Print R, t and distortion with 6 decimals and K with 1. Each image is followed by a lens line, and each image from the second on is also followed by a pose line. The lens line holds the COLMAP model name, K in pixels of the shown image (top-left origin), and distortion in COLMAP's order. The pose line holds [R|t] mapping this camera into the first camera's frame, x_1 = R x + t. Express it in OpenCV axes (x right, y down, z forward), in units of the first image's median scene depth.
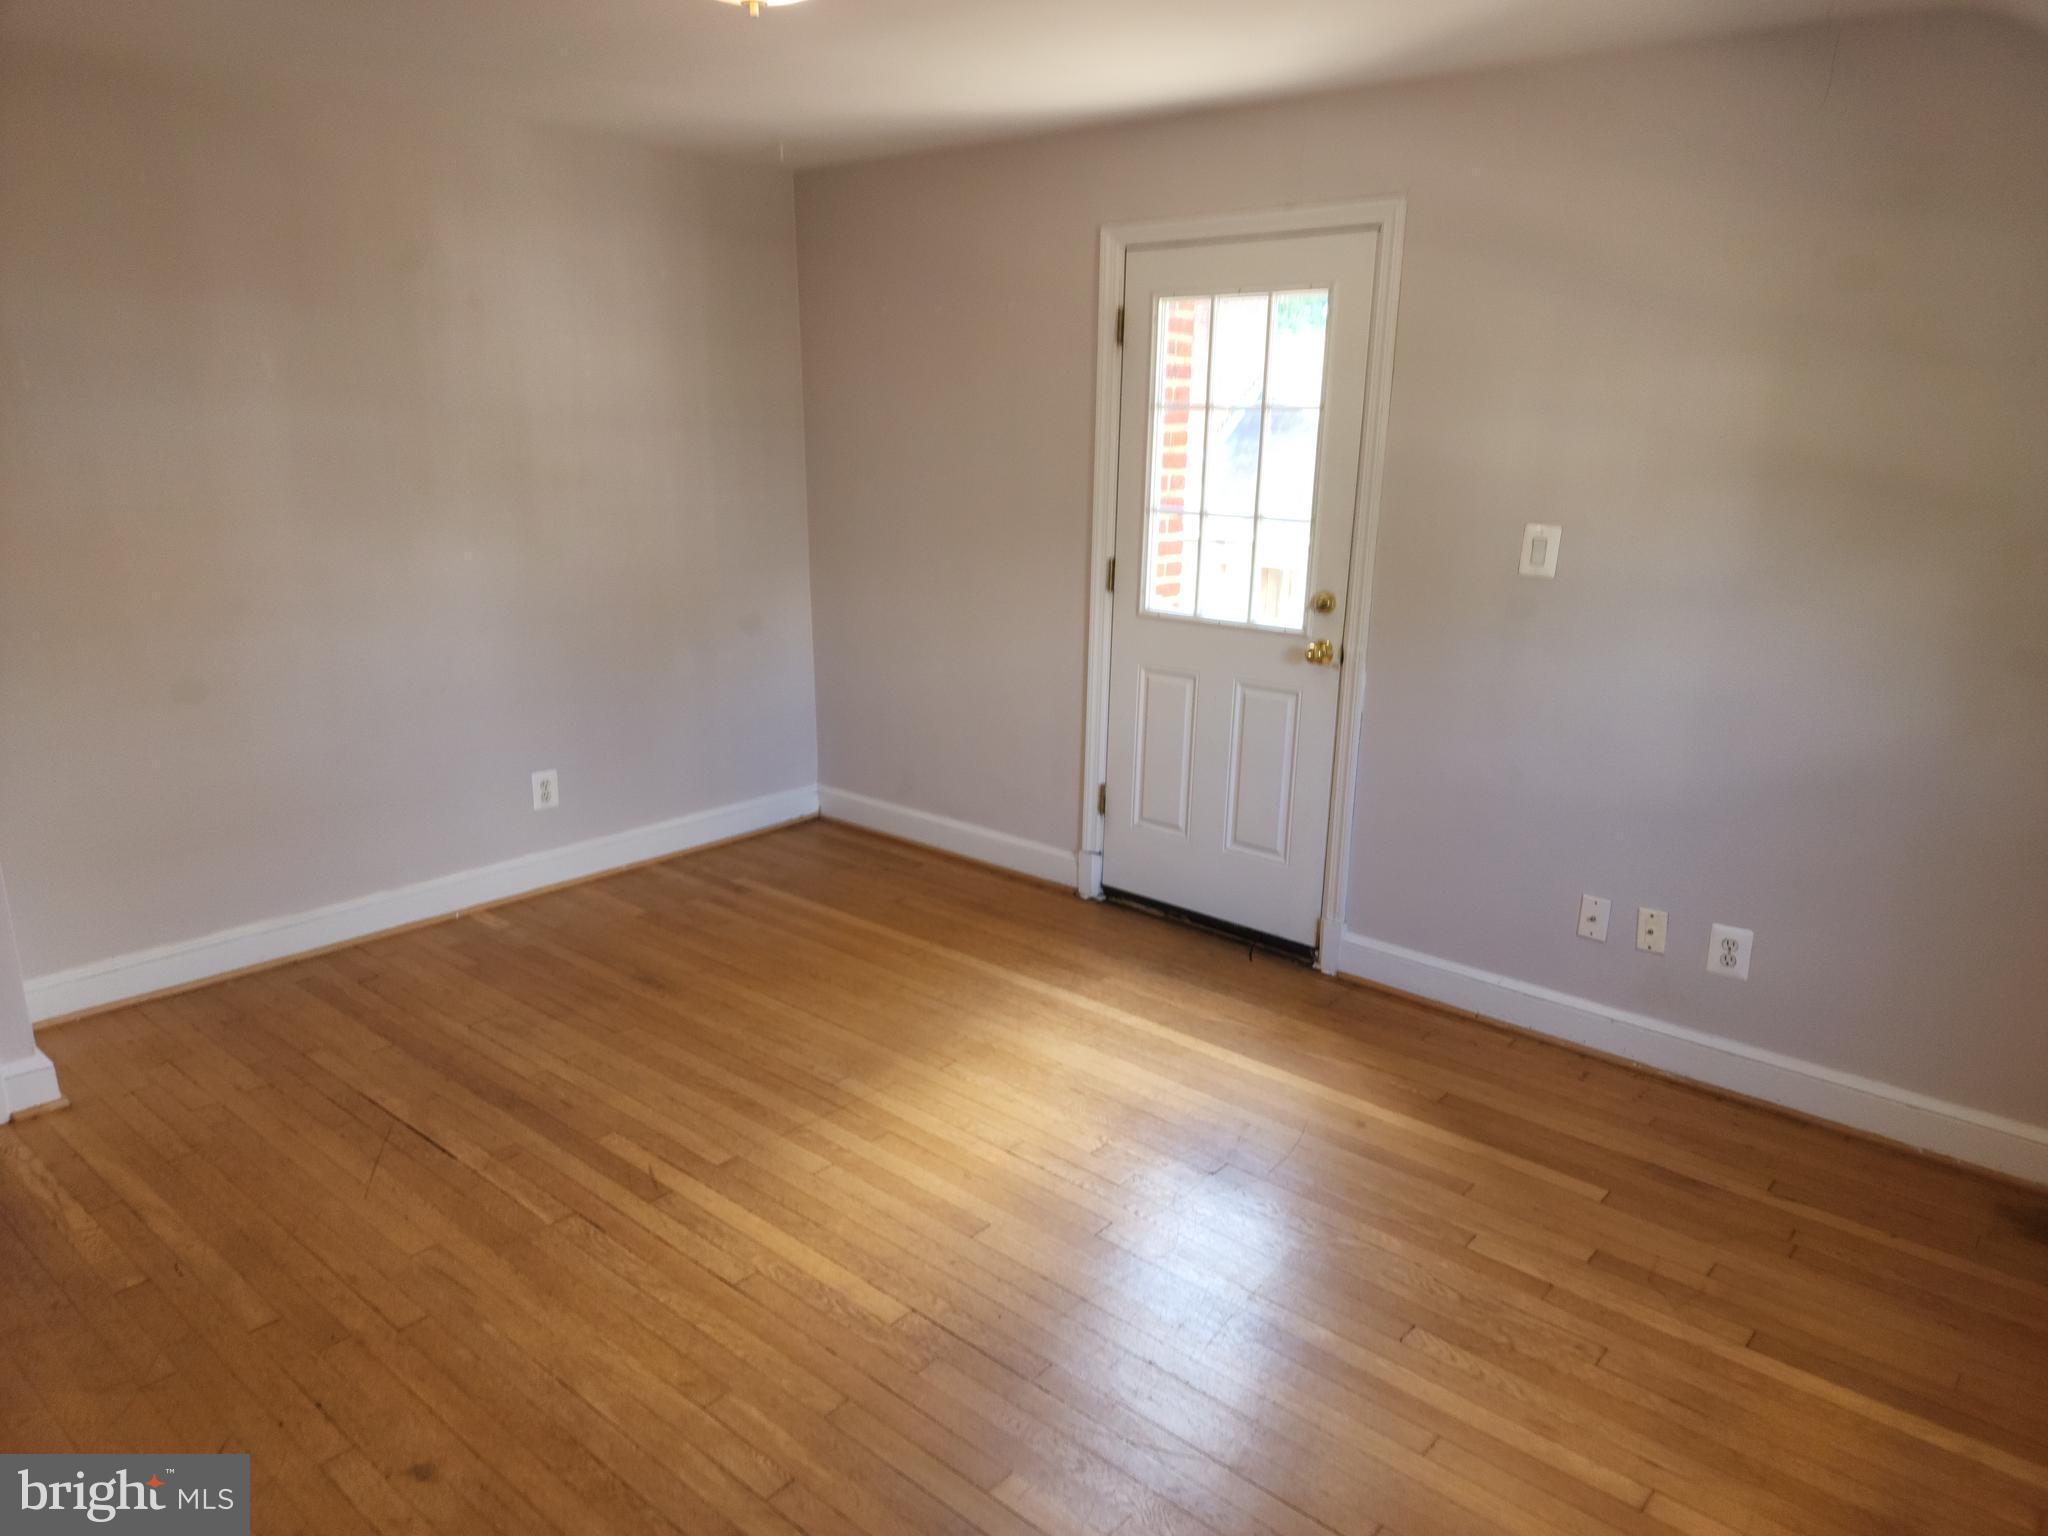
lens RADIAL K [[1275.9, 0, 1027.4], [0, 1275.9, 783.7], [0, 0, 1]] dist [0.001664, -0.001872]
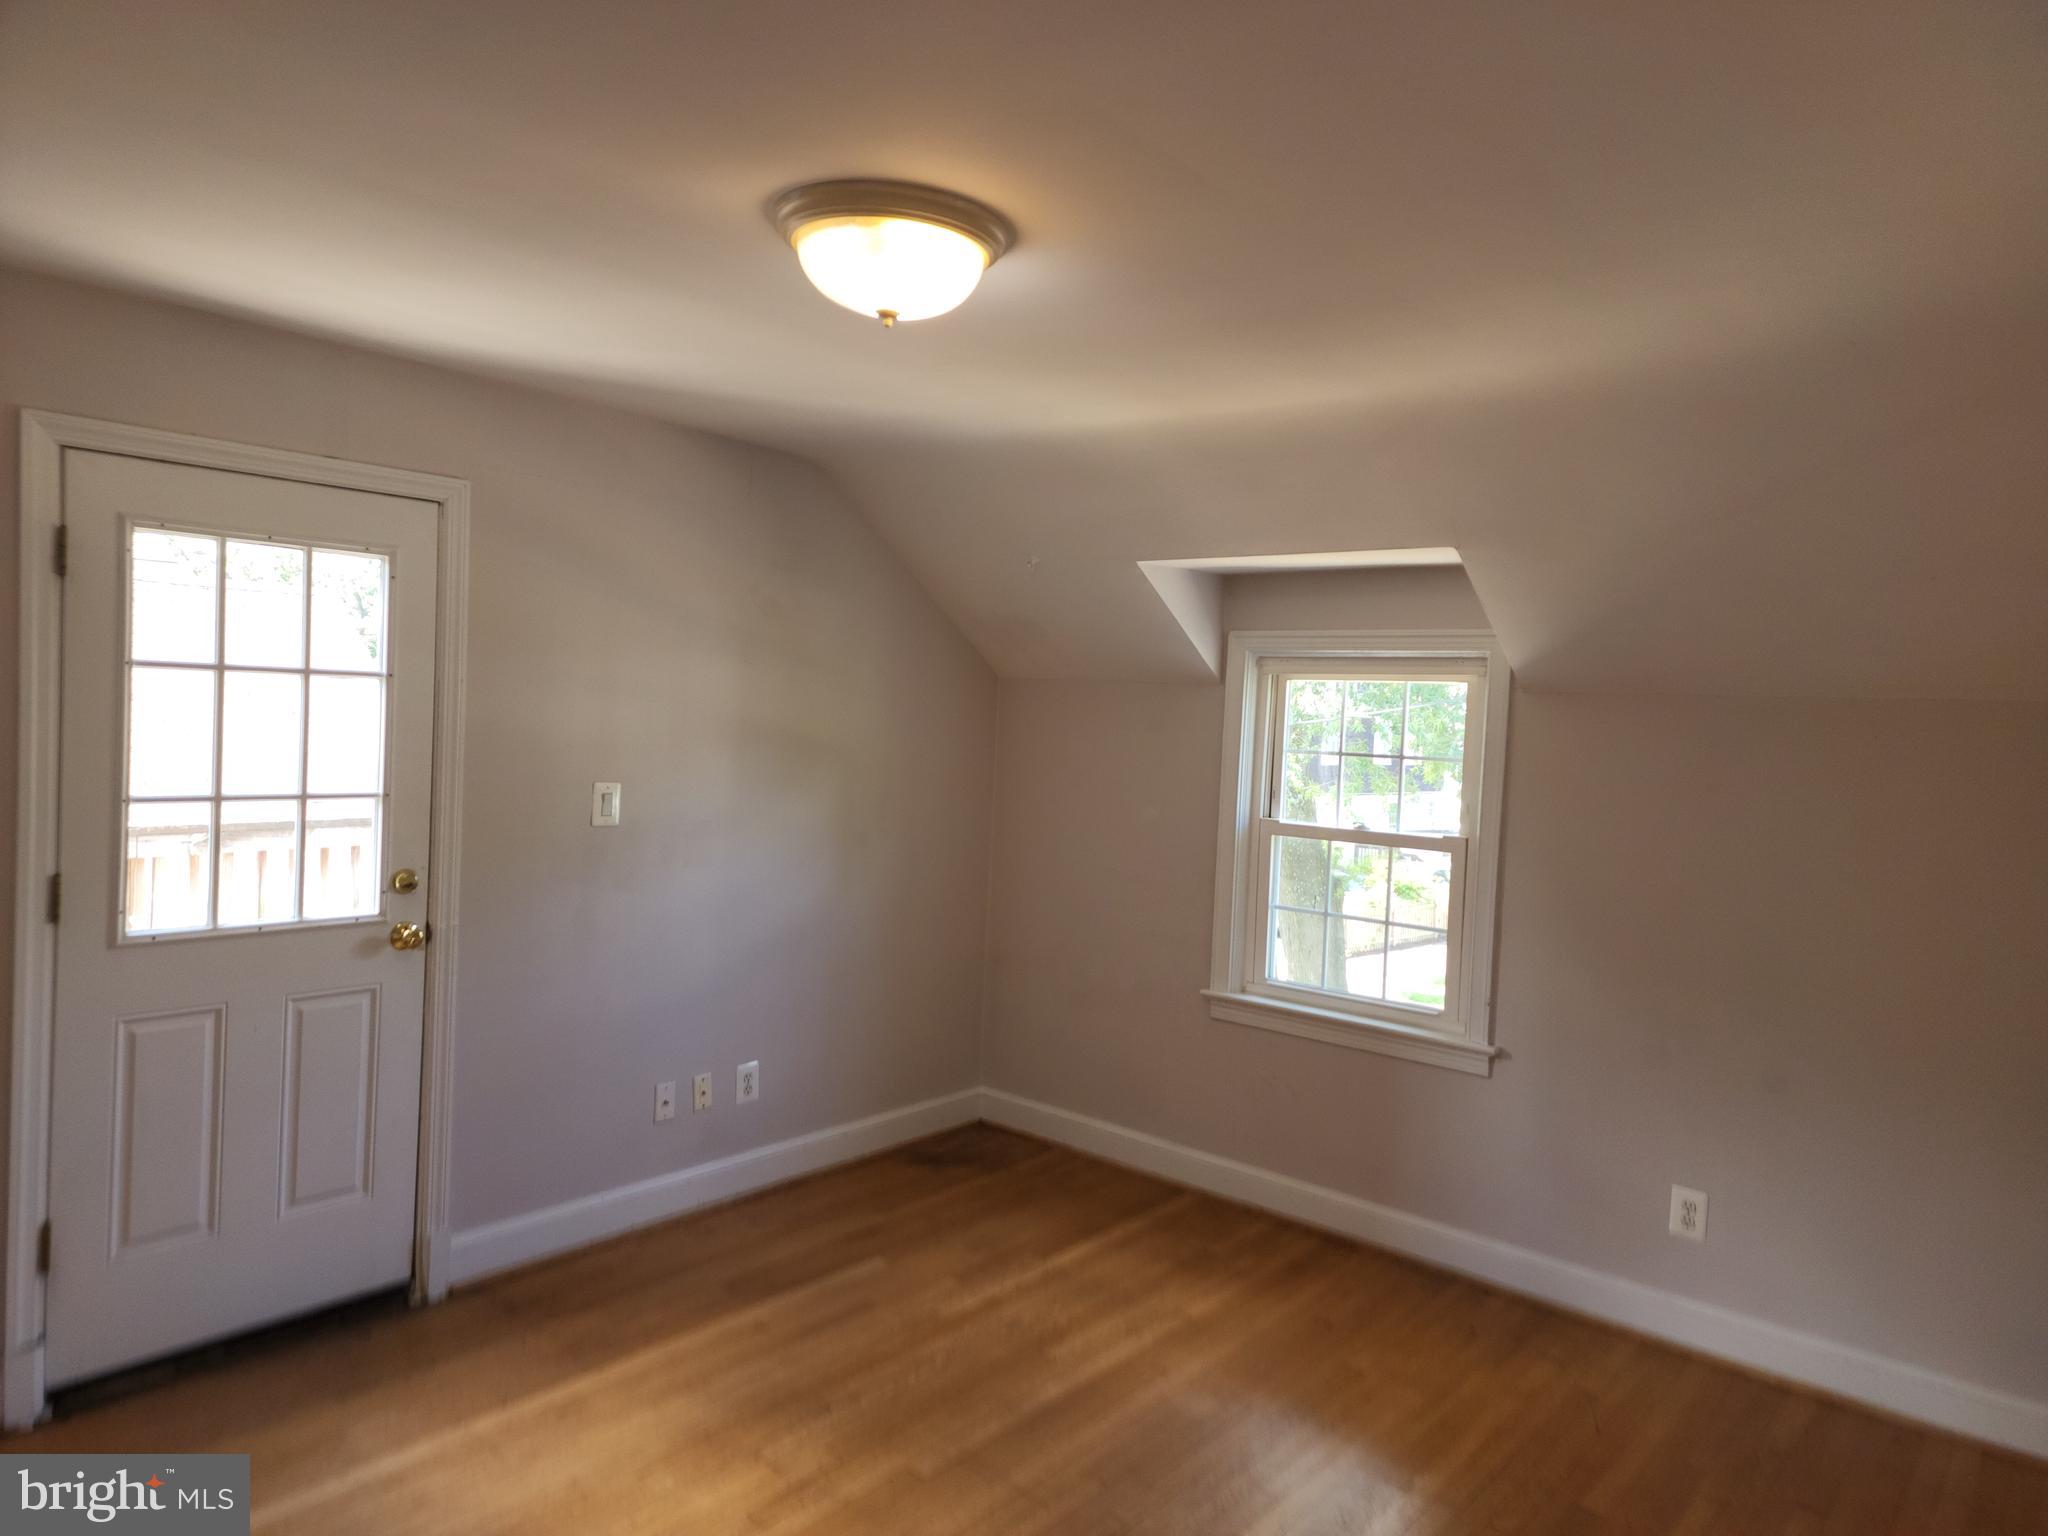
lens RADIAL K [[1261.4, 0, 1021.3], [0, 1261.4, 702.7], [0, 0, 1]] dist [0.023526, 0.000052]
pose [[0.018190, -0.004126, 0.999826, -0.694346], [0.231448, 0.972847, -0.000196, -0.170935], [-0.972677, 0.231411, 0.018651, 0.546788]]
